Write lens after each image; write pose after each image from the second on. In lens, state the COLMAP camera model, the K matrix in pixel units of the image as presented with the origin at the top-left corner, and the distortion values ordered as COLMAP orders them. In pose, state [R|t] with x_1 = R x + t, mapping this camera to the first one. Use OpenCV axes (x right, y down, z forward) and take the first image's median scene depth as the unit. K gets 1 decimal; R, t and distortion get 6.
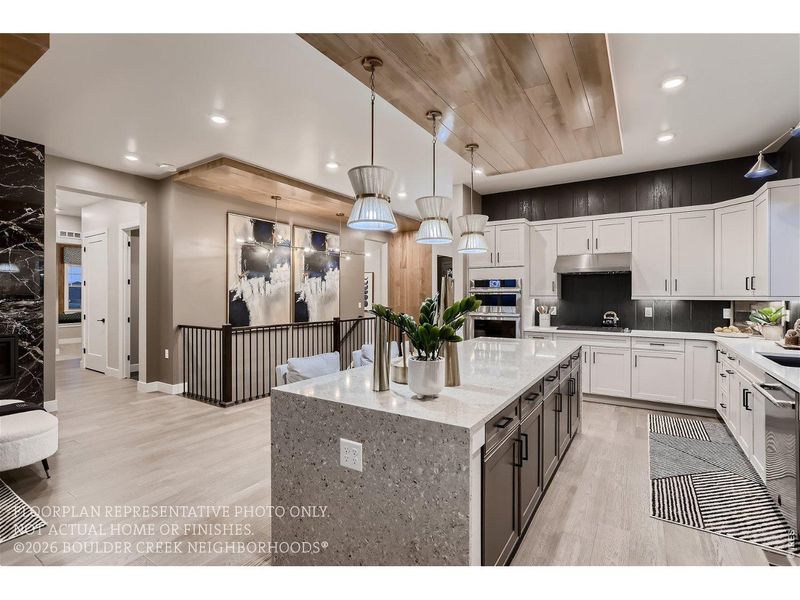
lens RADIAL K [[384.2, 0, 398.3], [0, 384.2, 294.0], [0, 0, 1]] dist [-0.039004, 0.023671]
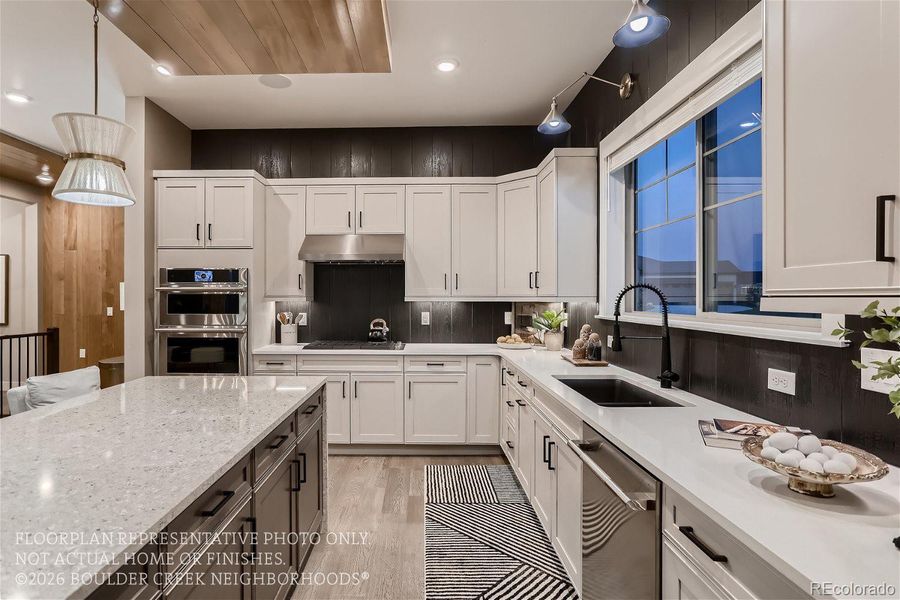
lens RADIAL K [[462.8, 0, 410.7], [0, 462.8, 298.2], [0, 0, 1]] dist [-0.016409, -0.000059]
pose [[0.852739, -0.004113, 0.522320, 0.165181], [-0.000630, 0.999960, 0.008904, 0.000766], [-0.522336, -0.007922, 0.852703, 0.247047]]
